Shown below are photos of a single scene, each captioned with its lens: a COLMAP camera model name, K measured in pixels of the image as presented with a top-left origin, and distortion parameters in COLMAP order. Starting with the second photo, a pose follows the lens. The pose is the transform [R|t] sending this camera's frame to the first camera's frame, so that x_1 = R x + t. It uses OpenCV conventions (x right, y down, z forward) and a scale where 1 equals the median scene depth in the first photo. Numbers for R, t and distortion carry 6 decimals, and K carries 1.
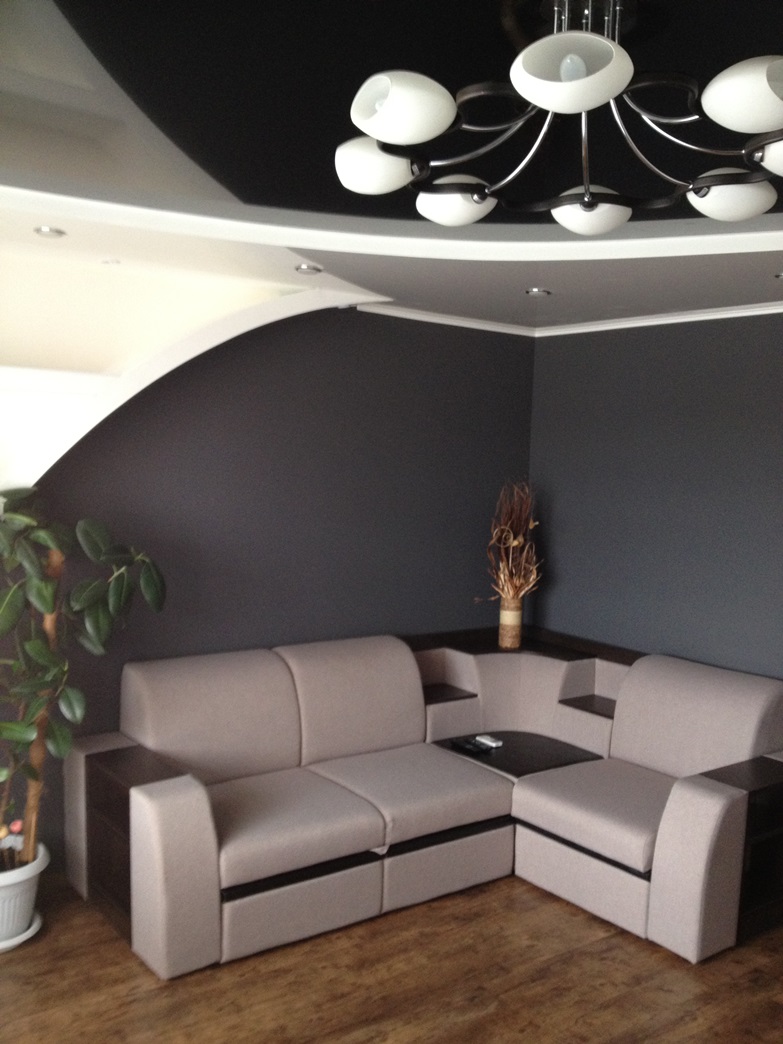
lens RADIAL K [[987.7, 0, 391.5], [0, 987.7, 522.0], [0, 0, 1]] dist [0.185020, -0.394284]
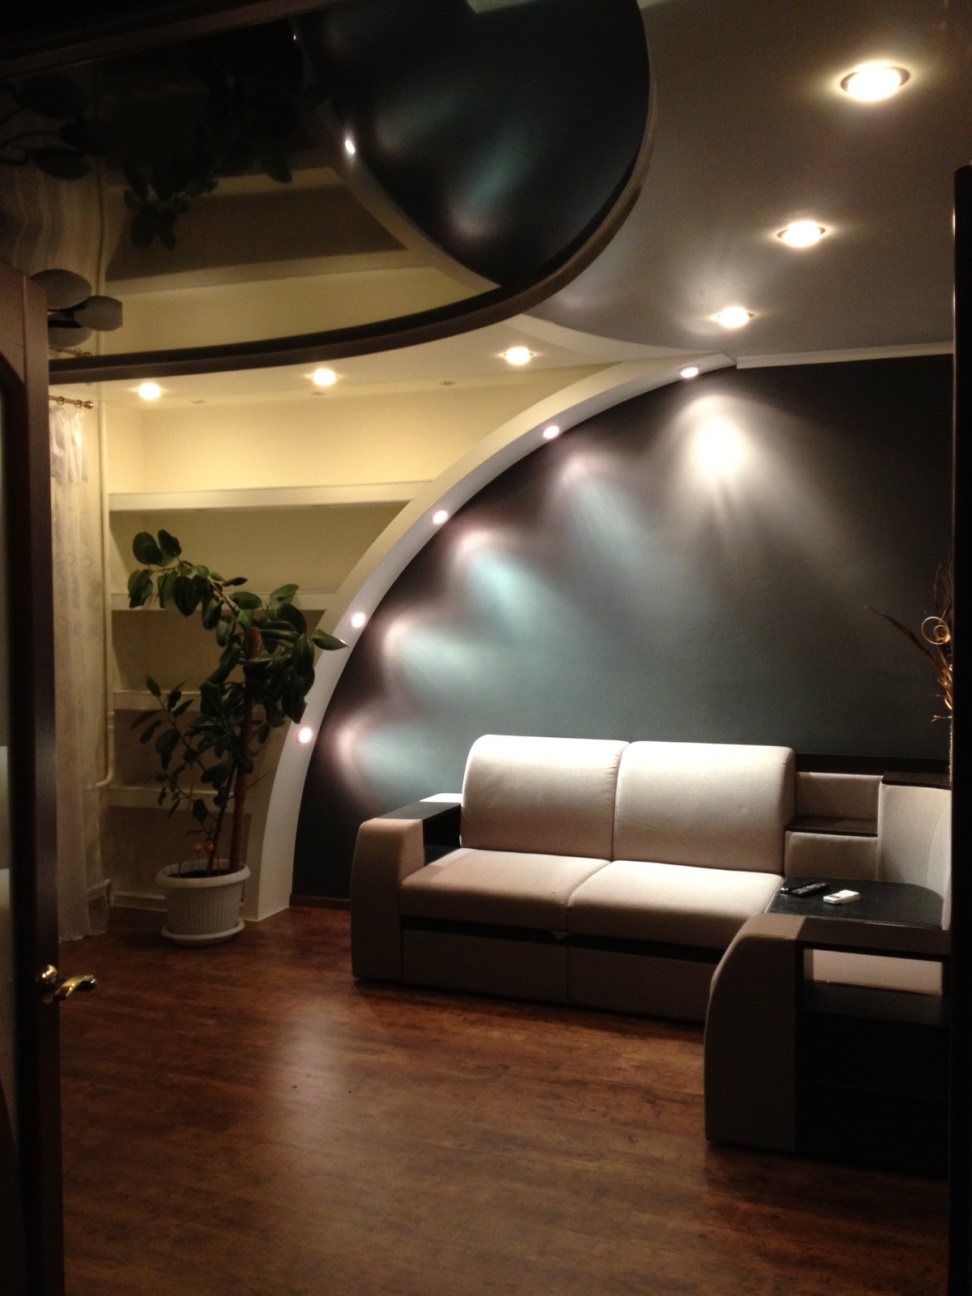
lens RADIAL K [[1226.1, 0, 486.0], [0, 1226.1, 648.0], [0, 0, 1]] dist [0.185020, -0.394284]
pose [[0.541393, 0.014130, -0.840651, 1.034709], [-0.043283, 0.999001, -0.011083, 0.075766], [0.839655, 0.042386, 0.541464, 0.315819]]
